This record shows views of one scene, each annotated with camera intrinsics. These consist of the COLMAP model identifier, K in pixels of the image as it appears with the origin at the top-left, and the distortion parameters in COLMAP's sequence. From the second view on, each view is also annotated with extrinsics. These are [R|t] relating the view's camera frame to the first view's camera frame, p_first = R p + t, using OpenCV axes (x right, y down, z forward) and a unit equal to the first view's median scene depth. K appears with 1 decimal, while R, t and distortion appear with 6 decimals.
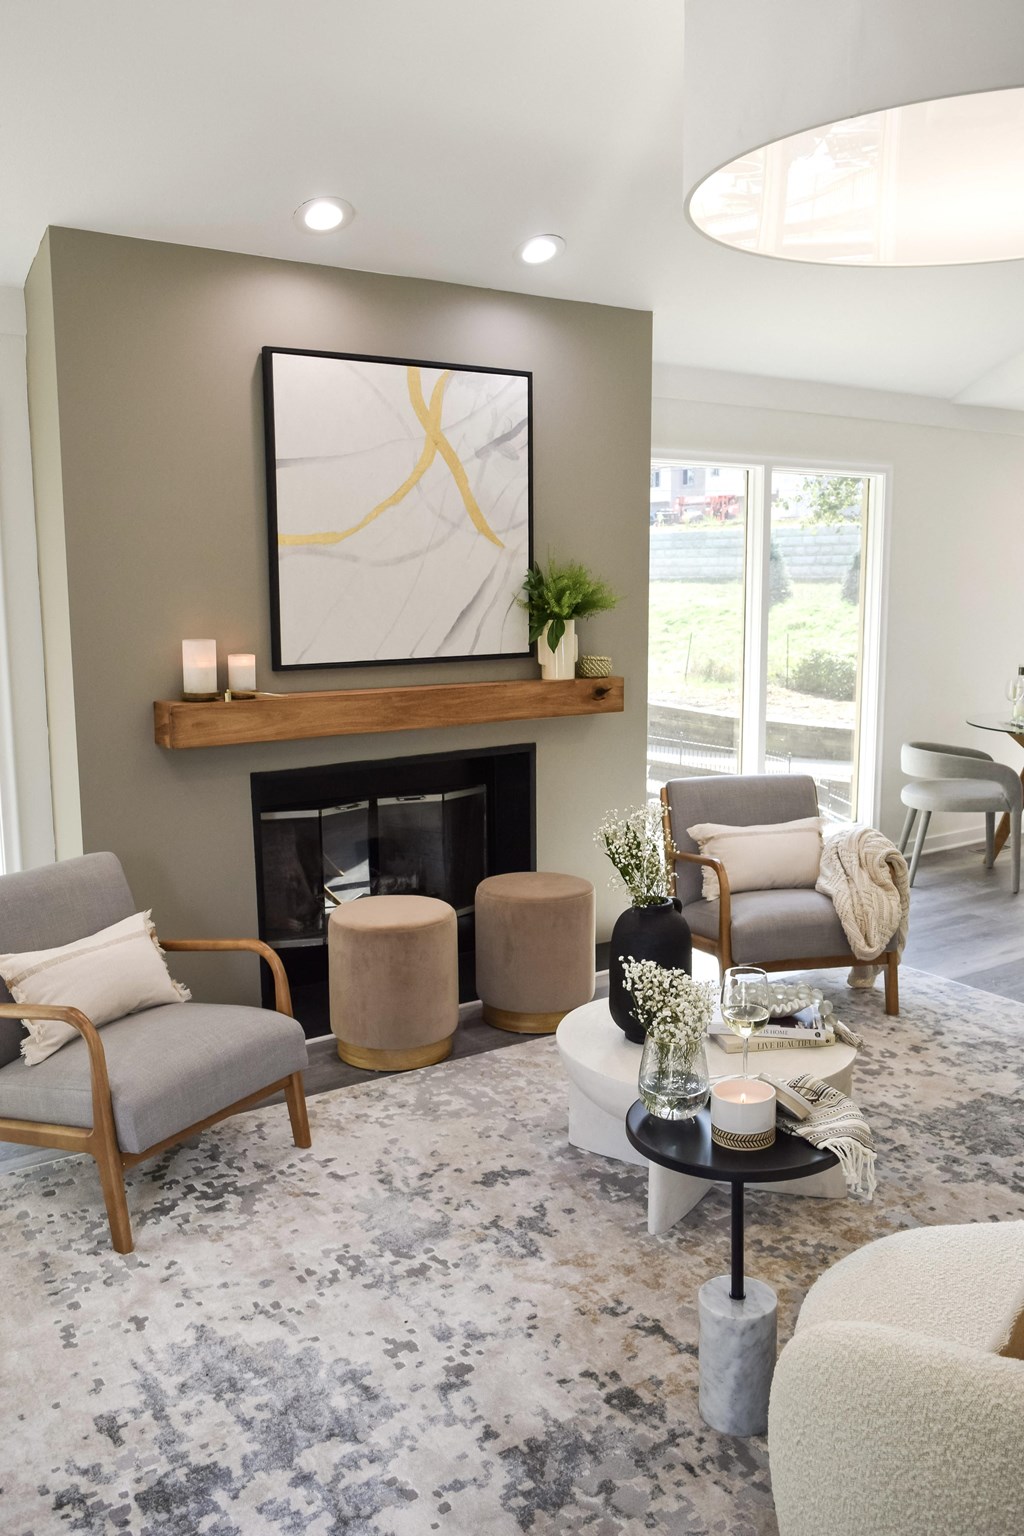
lens RADIAL K [[1260.6, 0, 516.7], [0, 1260.6, 767.8], [0, 0, 1]] dist [-0.018570, 0.010203]
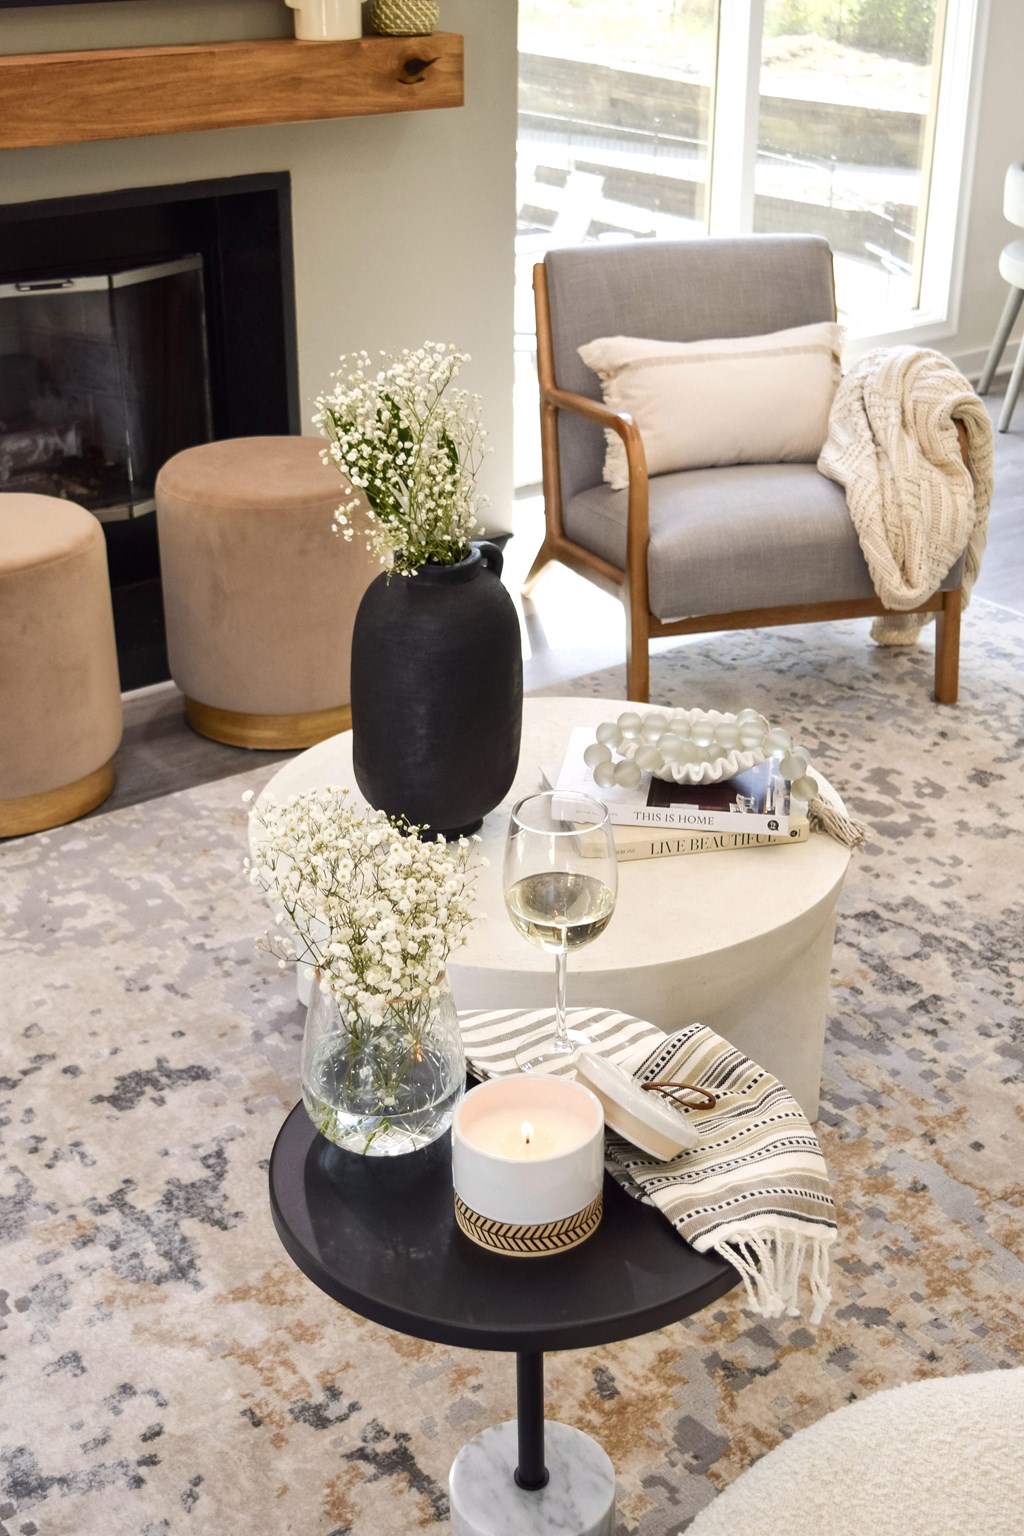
lens RADIAL K [[1949.0, 0, 514.2], [0, 1949.0, 764.2], [0, 0, 1]] dist [-0.028407, 0.000000]
pose [[0.998639, -0.012627, 0.050600, 0.073584], [-0.002691, 0.956477, 0.291797, -0.023314], [-0.052082, -0.291536, 0.955141, 0.210428]]
